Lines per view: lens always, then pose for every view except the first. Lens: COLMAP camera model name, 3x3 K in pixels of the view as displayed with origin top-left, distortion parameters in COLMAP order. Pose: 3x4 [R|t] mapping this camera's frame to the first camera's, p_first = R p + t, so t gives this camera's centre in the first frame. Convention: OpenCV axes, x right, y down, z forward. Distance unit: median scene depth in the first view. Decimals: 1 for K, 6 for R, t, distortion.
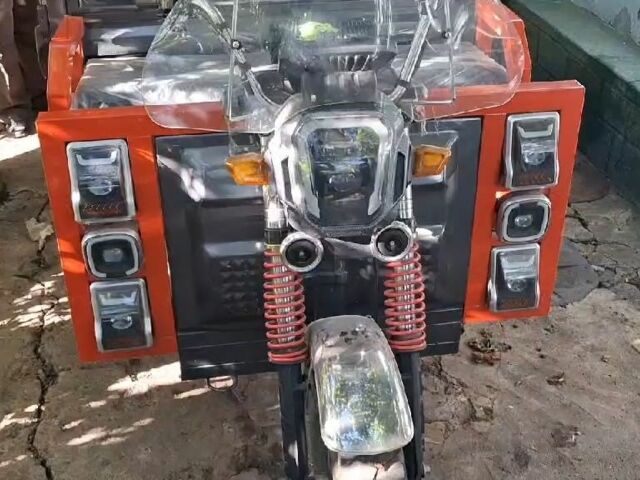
lens RADIAL K [[836.7, 0, 320.0], [0, 836.7, 240.0], [0, 0, 1]] dist [-0.011759, -0.043745]
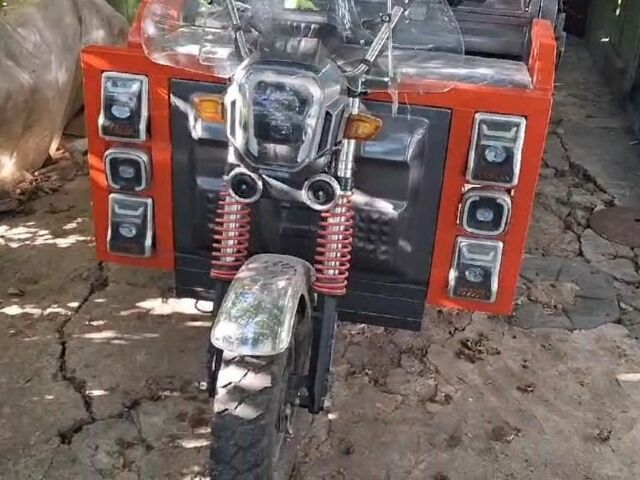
lens RADIAL K [[836.7, 0, 320.0], [0, 836.7, 240.0], [0, 0, 1]] dist [-0.011759, -0.043745]
pose [[0.947937, 0.200131, -0.247716, 0.331289], [-0.210366, 0.977503, -0.015278, 0.073050], [0.239086, 0.066593, 0.968712, -0.097724]]
